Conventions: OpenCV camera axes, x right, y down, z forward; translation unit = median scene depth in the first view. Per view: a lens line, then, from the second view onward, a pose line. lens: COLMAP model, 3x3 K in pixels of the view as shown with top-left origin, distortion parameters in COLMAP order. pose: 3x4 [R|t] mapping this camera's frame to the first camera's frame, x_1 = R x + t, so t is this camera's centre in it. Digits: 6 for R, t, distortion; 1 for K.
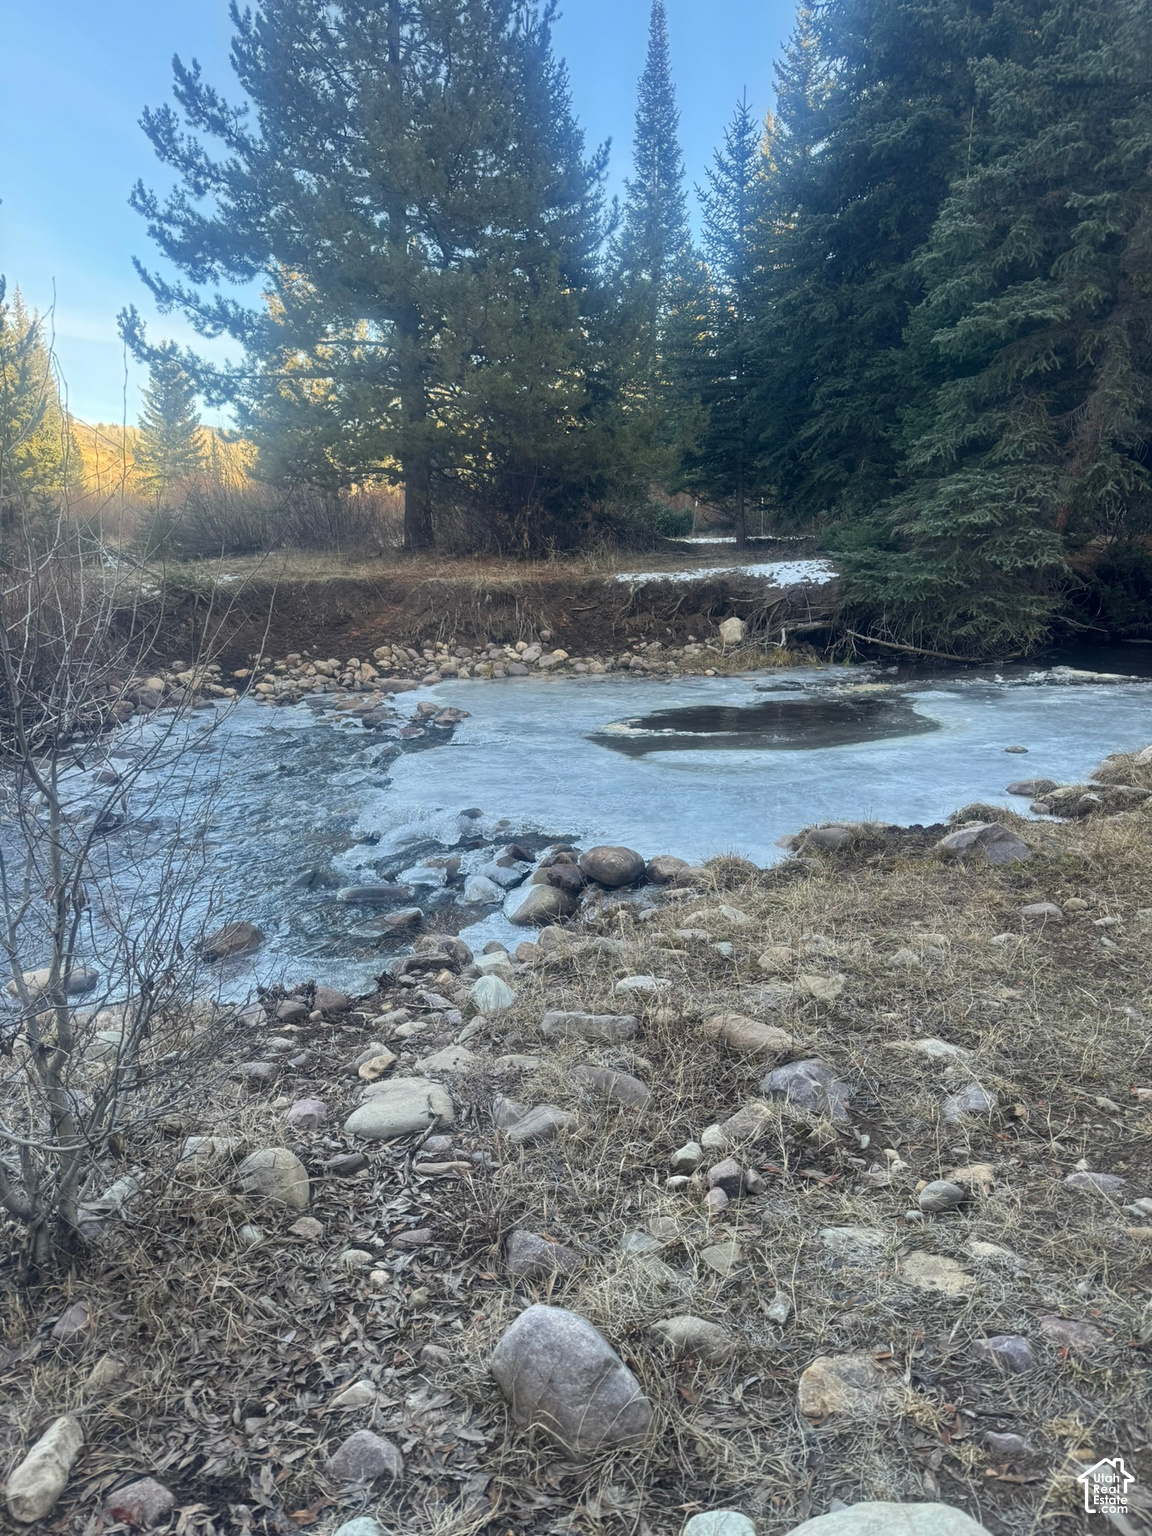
lens RADIAL K [[1076.6, 0, 533.2], [0, 1076.6, 766.4], [0, 0, 1]] dist [0.177965, -0.102412]
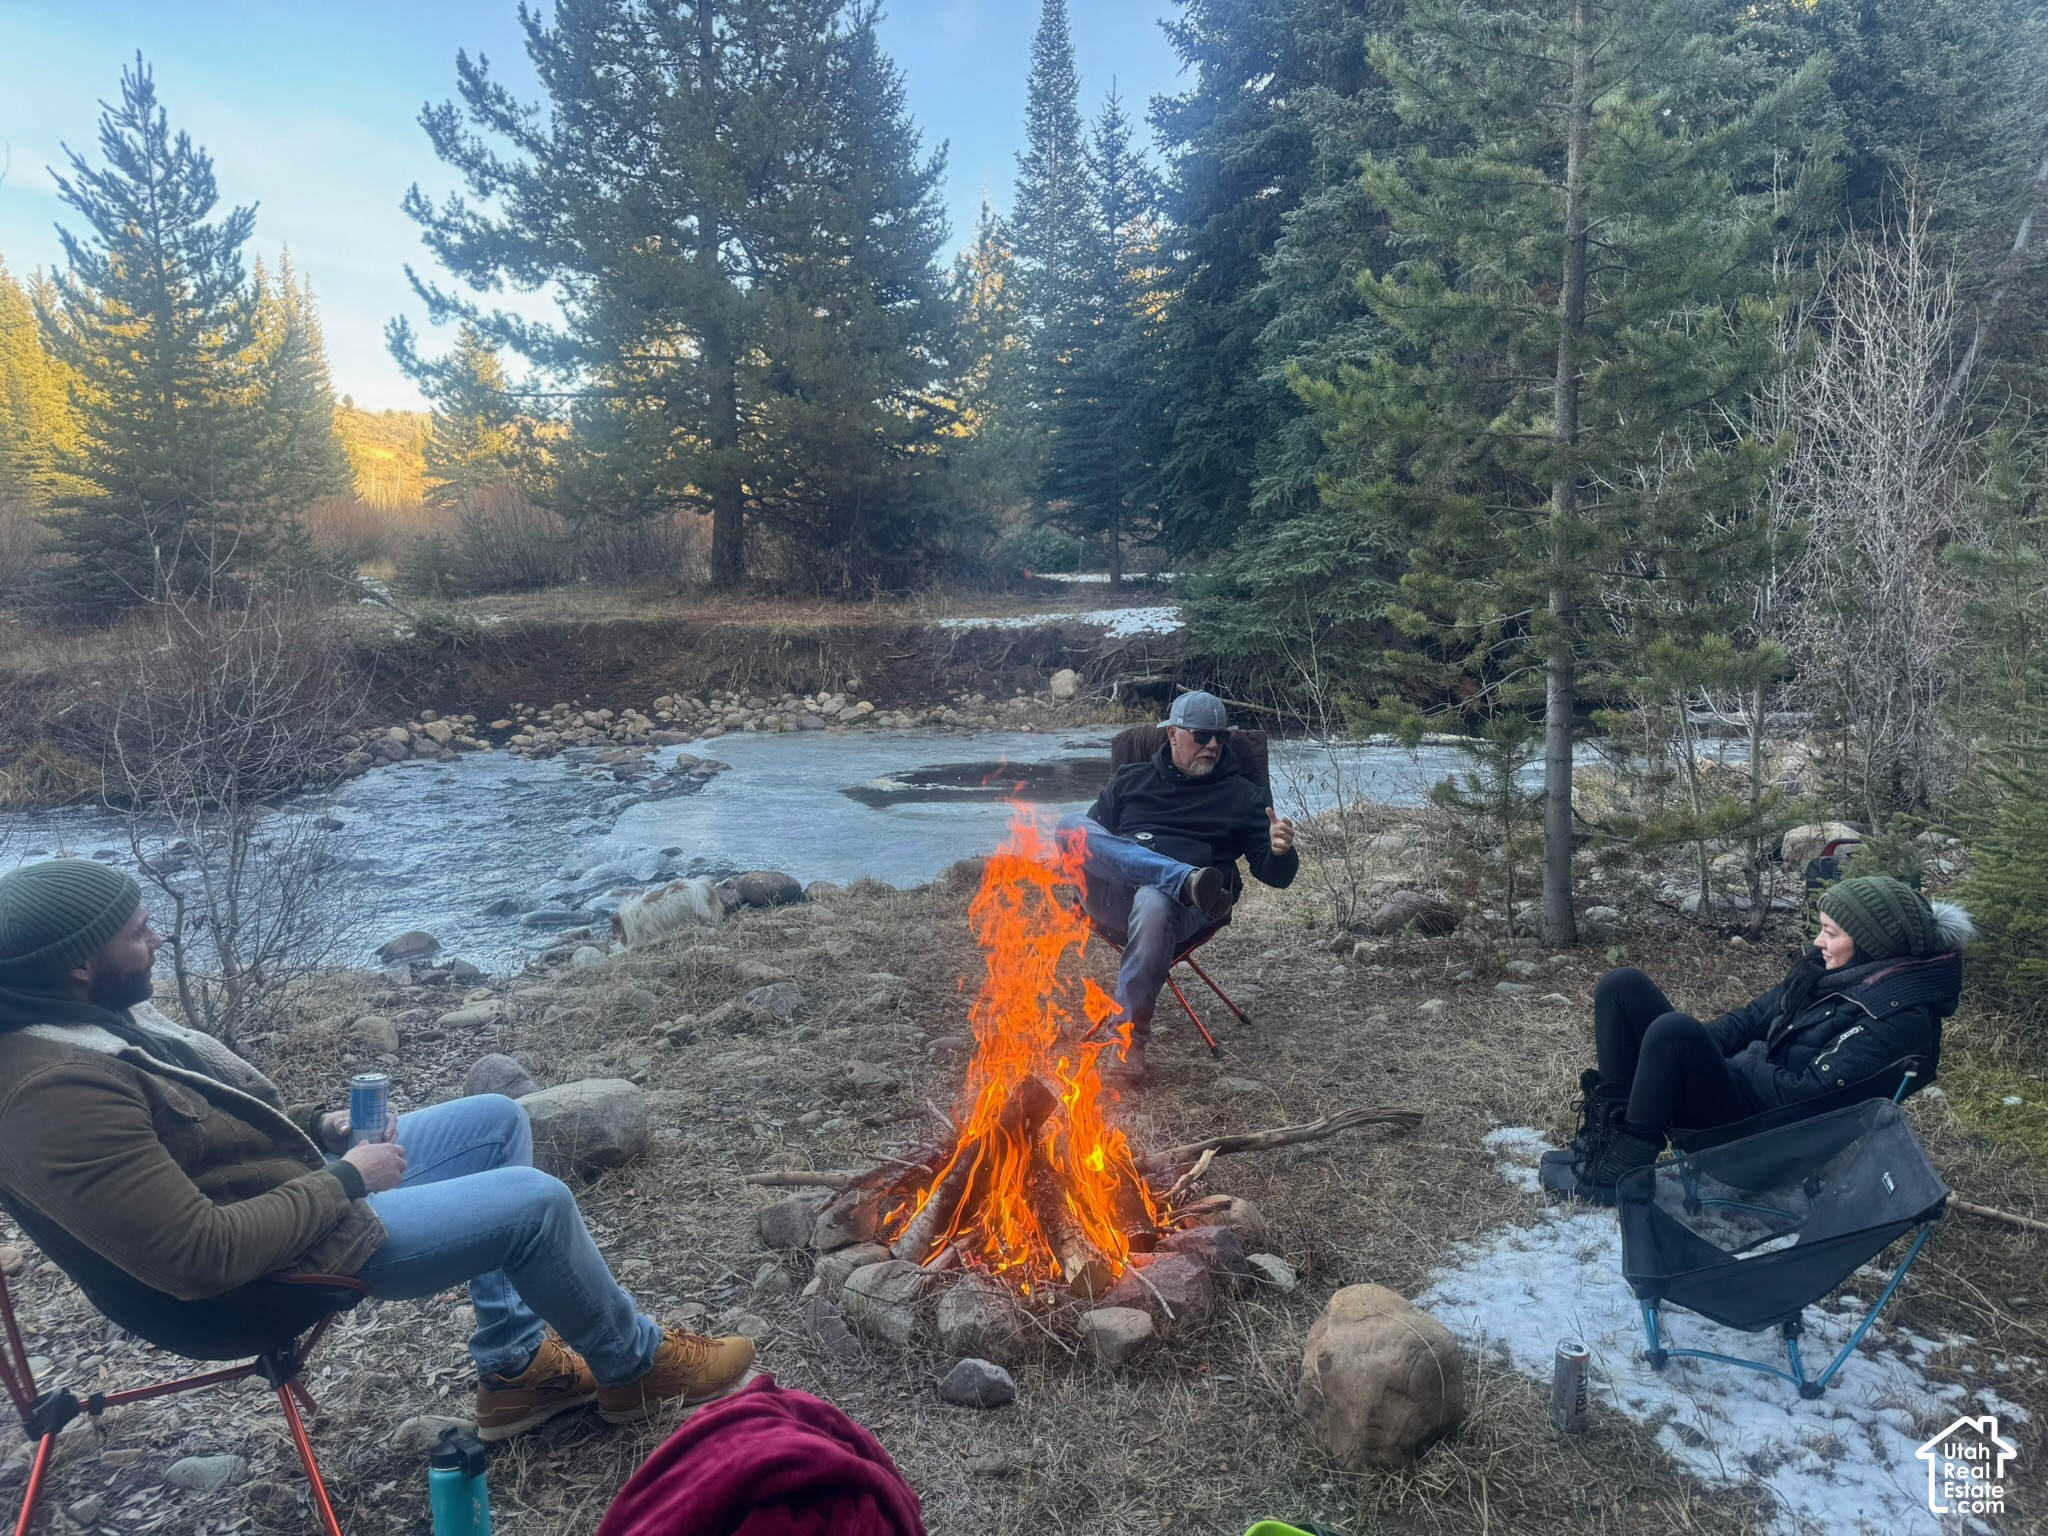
lens RADIAL K [[1600.5, 0, 1024.0], [0, 1600.5, 768.0], [0, 0, 1]] dist [0.294935, -0.318504]
pose [[0.999891, 0.008868, -0.011829, 0.164970], [-0.009677, 0.997487, -0.070186, 0.037746], [0.011177, 0.070293, 0.997464, -0.314509]]
